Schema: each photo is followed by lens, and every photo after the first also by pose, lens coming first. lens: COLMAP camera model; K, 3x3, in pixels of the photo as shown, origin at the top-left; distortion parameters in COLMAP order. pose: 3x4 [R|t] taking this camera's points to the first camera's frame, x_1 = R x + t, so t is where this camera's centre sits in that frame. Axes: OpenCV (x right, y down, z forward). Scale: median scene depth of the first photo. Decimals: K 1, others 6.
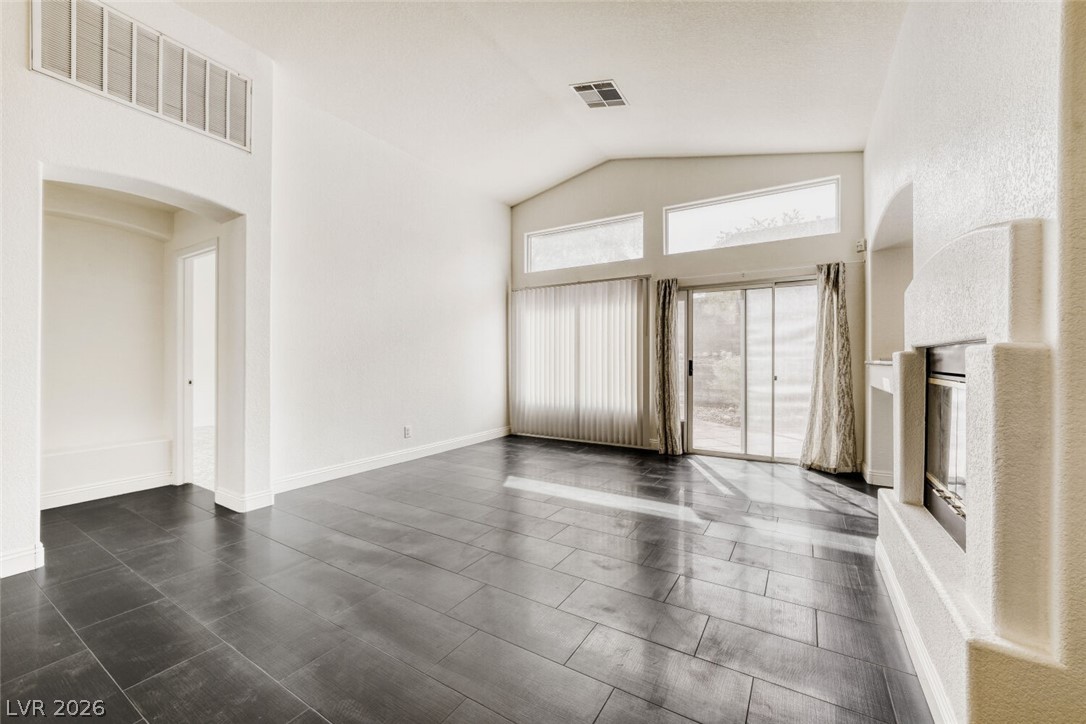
lens RADIAL K [[425.8, 0, 537.2], [0, 425.8, 360.9], [0, 0, 1]] dist [-0.014192, 0.002147]
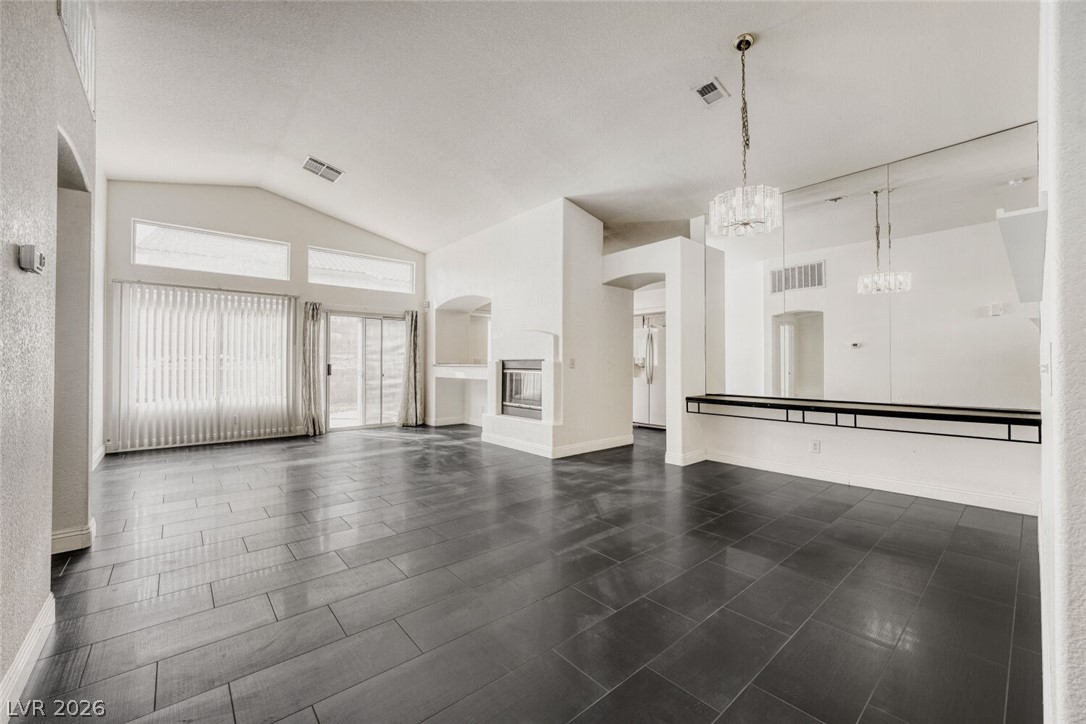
lens RADIAL K [[425.8, 0, 537.2], [0, 425.8, 358.6], [0, 0, 1]] dist [-0.014192, 0.002147]
pose [[0.302605, 0.011290, 0.953049, -0.740257], [0.002208, 0.999919, -0.012546, -0.000703], [-0.953114, 0.005901, 0.302555, -0.052308]]
